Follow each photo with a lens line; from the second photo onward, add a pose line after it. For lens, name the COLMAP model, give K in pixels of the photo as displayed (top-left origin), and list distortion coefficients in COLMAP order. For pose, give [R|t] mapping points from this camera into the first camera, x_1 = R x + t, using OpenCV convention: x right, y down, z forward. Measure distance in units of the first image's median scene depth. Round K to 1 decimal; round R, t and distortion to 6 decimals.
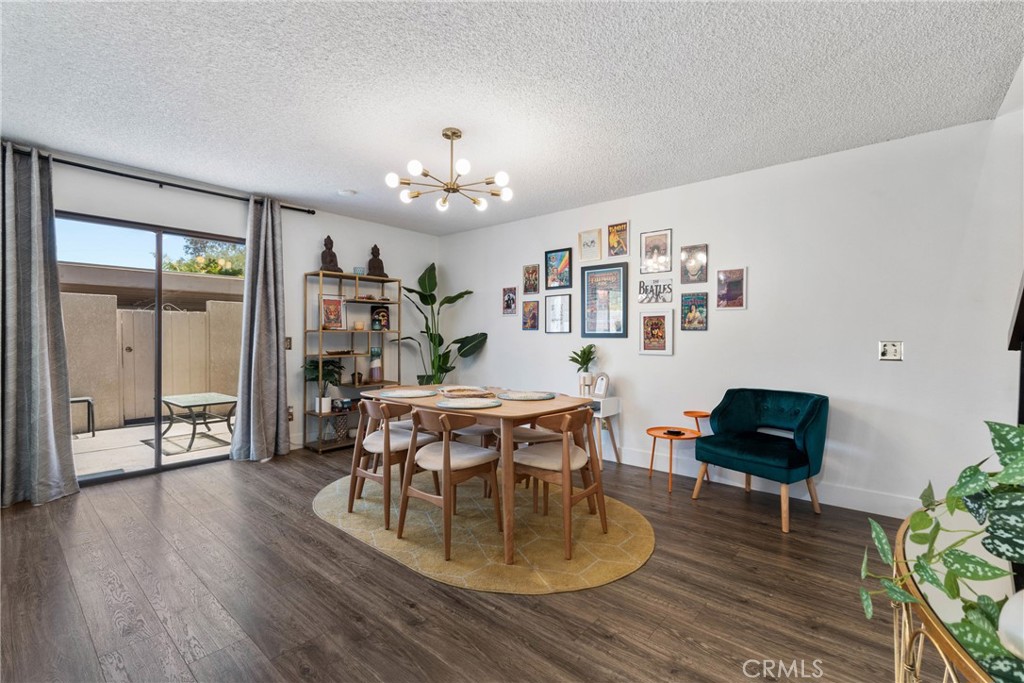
lens RADIAL K [[448.1, 0, 512.1], [0, 448.1, 339.3], [0, 0, 1]] dist [-0.002230, 0.000218]
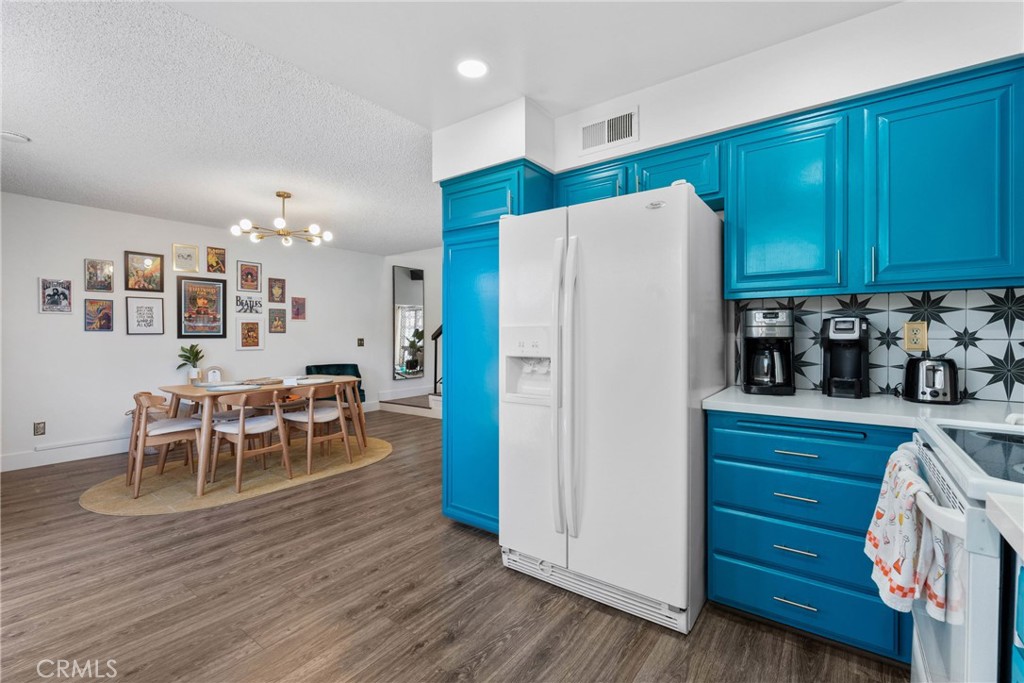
lens RADIAL K [[448.1, 0, 512.6], [0, 448.1, 337.1], [0, 0, 1]] dist [-0.002230, 0.000218]
pose [[-0.075726, -0.009002, 0.997088, -1.142431], [0.009147, 0.999911, 0.009722, -0.012234], [-0.997087, 0.009857, -0.075637, 0.283243]]
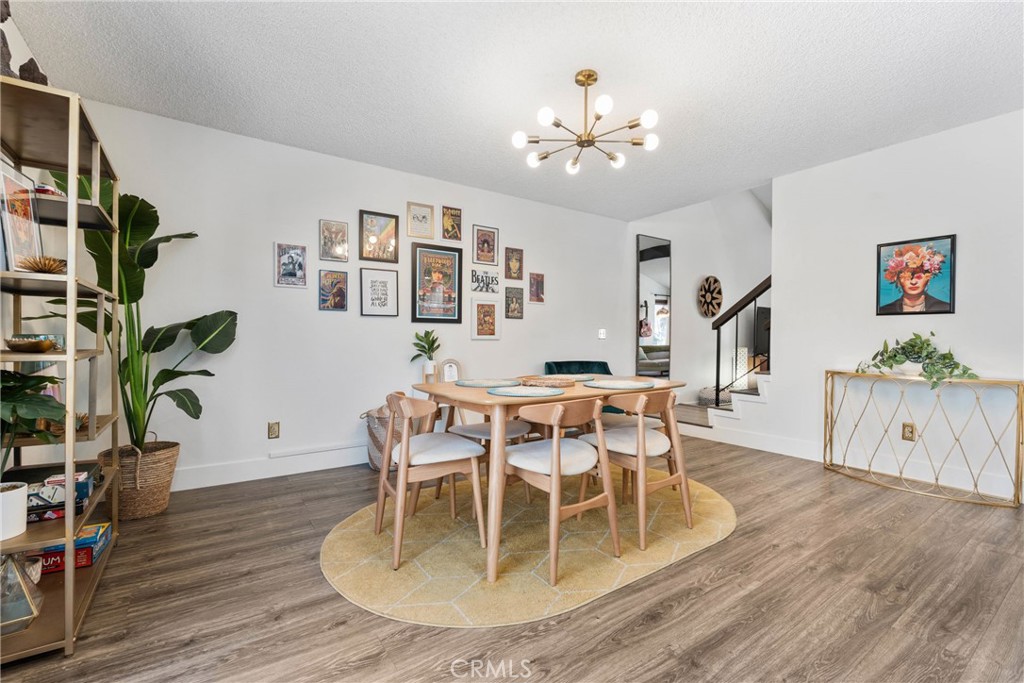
lens RADIAL K [[448.1, 0, 513.5], [0, 448.1, 339.7], [0, 0, 1]] dist [-0.002230, 0.000218]
pose [[0.248398, -0.005743, 0.968641, -0.722825], [0.004831, 0.999977, 0.004690, 0.029627], [-0.968646, 0.003514, 0.248420, 0.660928]]
